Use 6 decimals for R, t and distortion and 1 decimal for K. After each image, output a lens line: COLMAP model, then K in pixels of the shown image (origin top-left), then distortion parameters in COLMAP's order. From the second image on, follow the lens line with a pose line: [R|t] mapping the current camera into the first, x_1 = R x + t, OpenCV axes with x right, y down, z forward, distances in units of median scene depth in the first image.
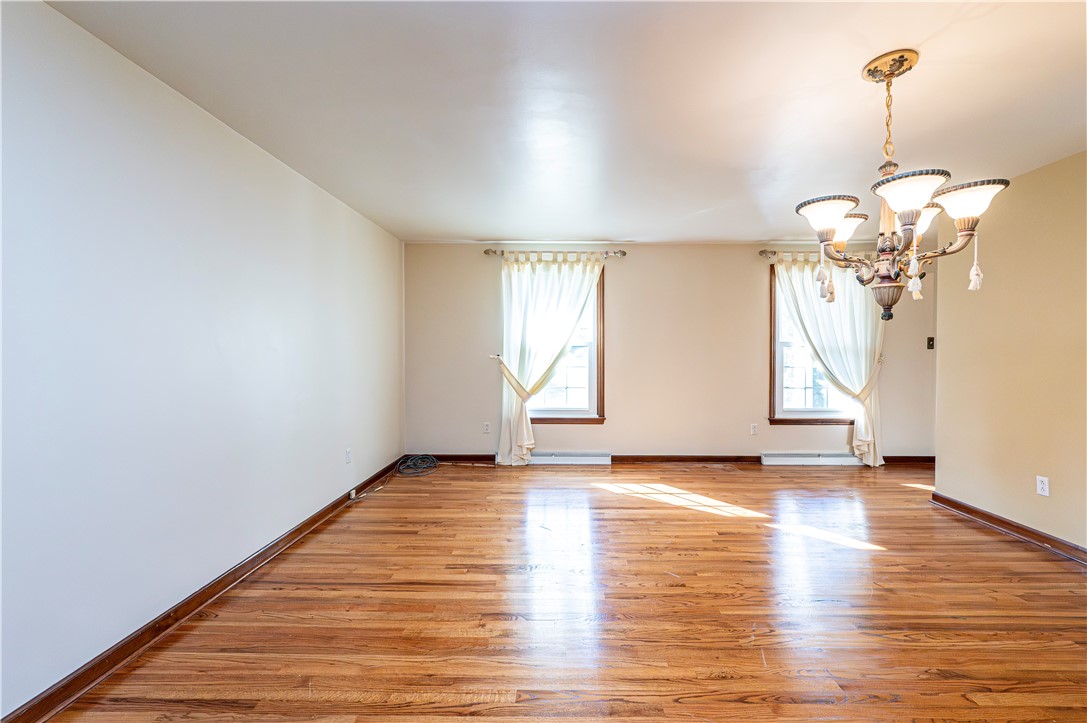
lens RADIAL K [[448.5, 0, 558.2], [0, 448.5, 352.5], [0, 0, 1]] dist [0.000208, -0.000101]
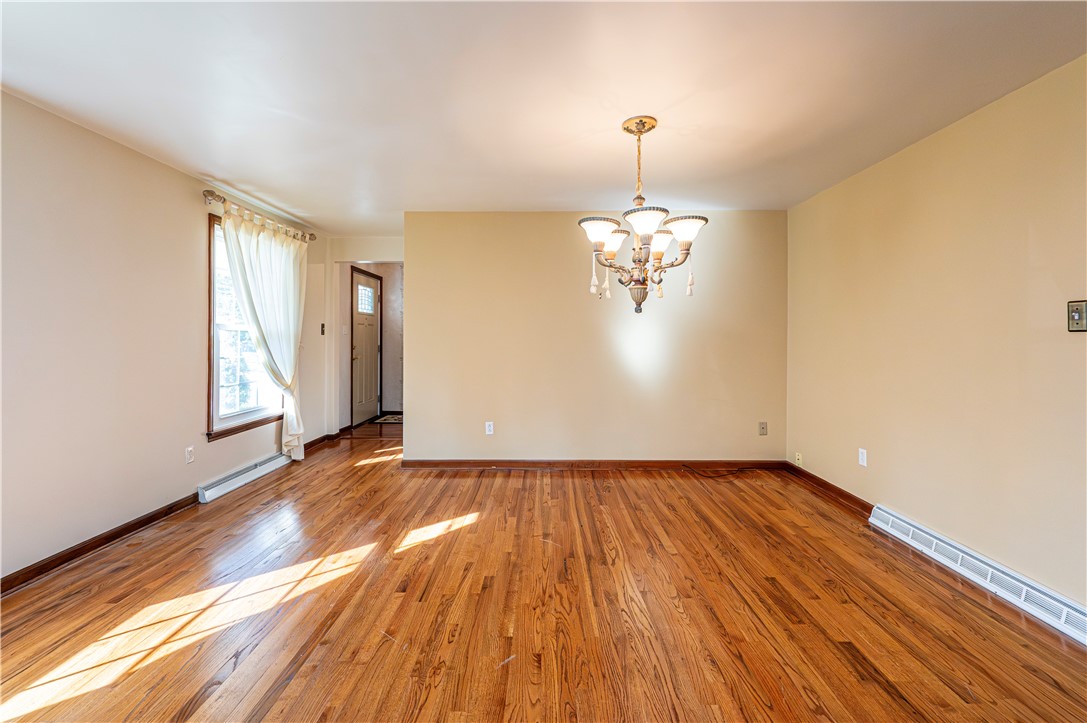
lens RADIAL K [[441.8, 0, 542.7], [0, 441.8, 332.8], [0, 0, 1]] dist [-0.000456, -0.000124]
pose [[-0.002771, 0.009784, 0.999948, -0.251758], [0.003834, 0.999945, -0.009774, -0.000508], [-0.999989, 0.003807, -0.002809, 0.557969]]
